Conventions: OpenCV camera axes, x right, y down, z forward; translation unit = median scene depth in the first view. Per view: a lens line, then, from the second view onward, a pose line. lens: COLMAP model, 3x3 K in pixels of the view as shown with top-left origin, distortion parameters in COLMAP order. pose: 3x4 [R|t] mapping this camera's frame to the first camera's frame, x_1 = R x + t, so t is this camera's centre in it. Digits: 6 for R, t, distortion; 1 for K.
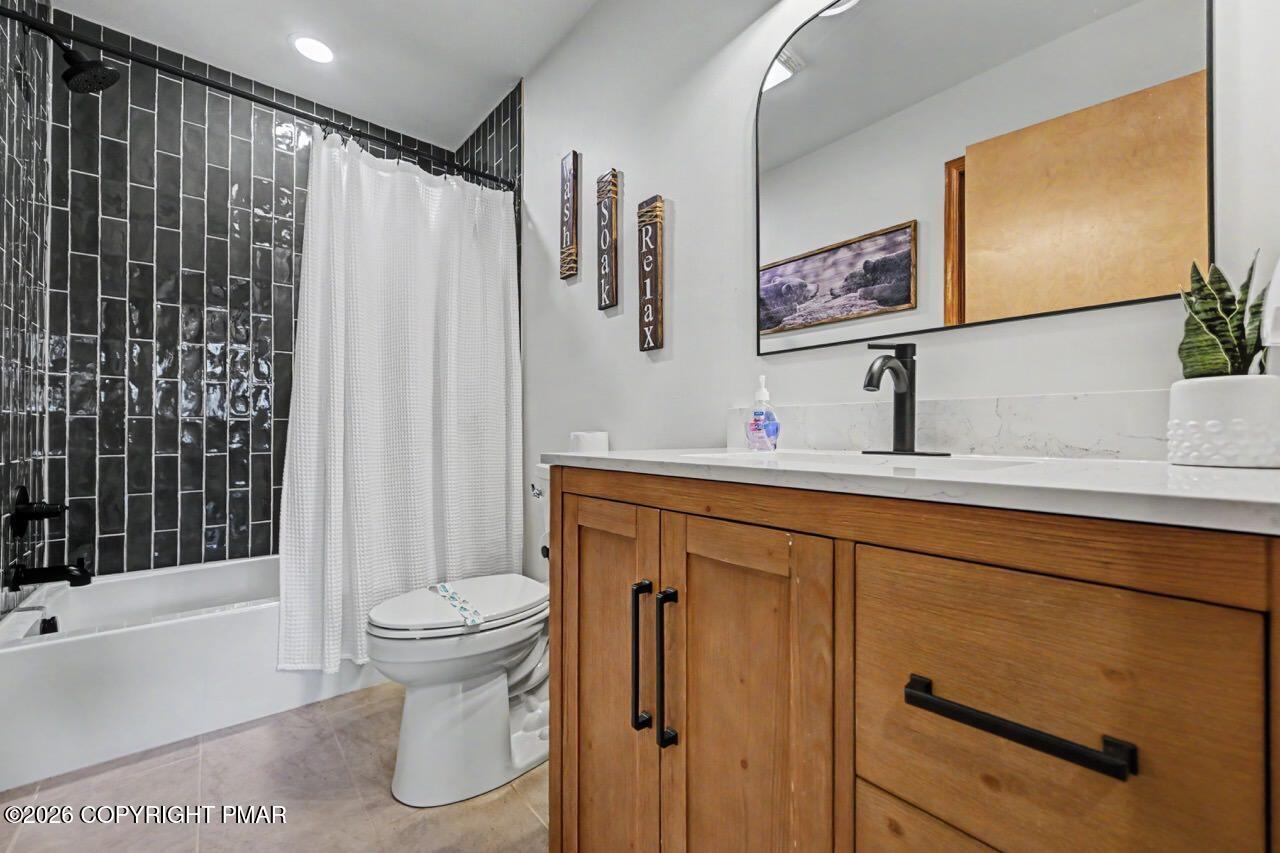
lens RADIAL K [[502.6, 0, 642.4], [0, 502.6, 429.5], [0, 0, 1]] dist [-0.002942, -0.000135]
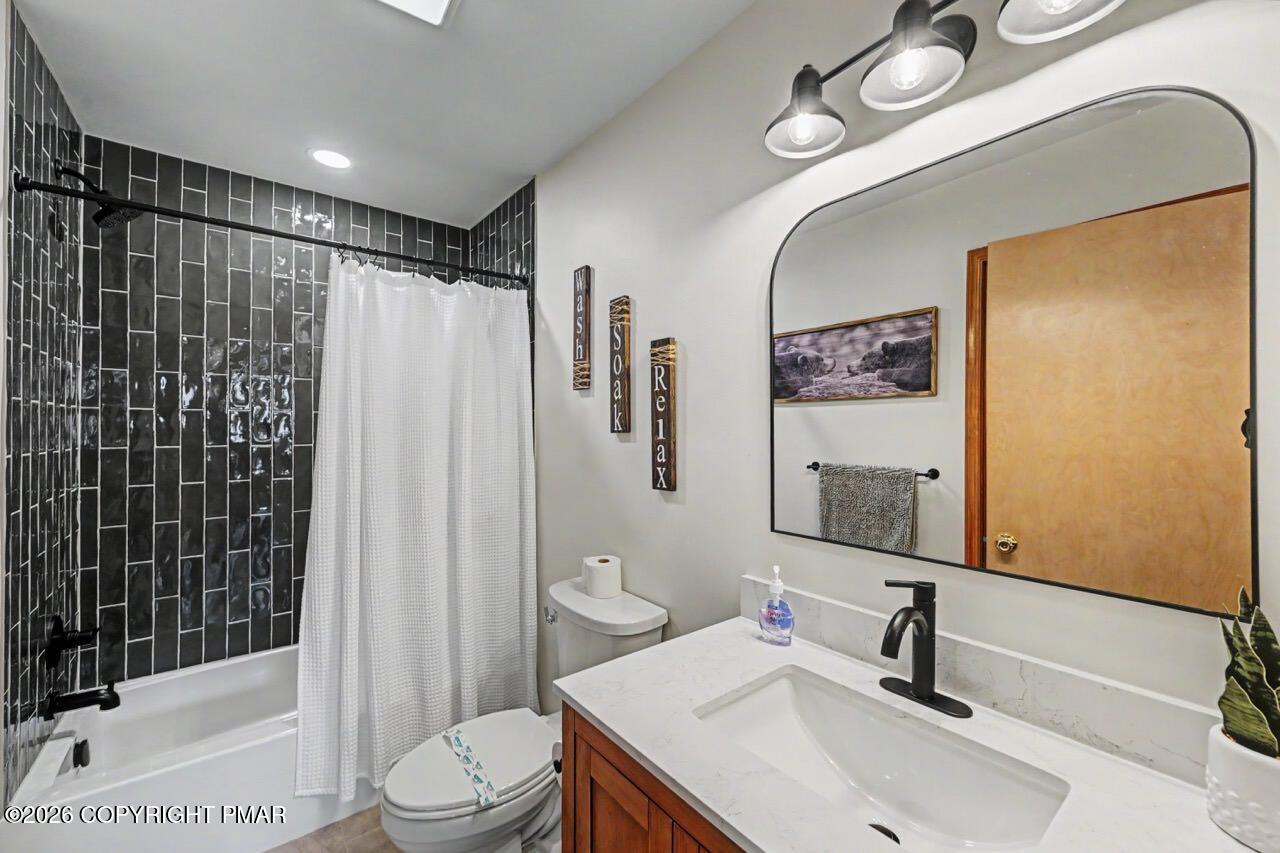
lens RADIAL K [[505.1, 0, 637.3], [0, 505.1, 427.2], [0, 0, 1]] dist [-0.000999, 0.000157]
pose [[0.999300, -0.000644, -0.037404, 0.001715], [0.000605, 0.999999, -0.001056, -0.226242], [0.037405, 0.001032, 0.999300, 0.000308]]
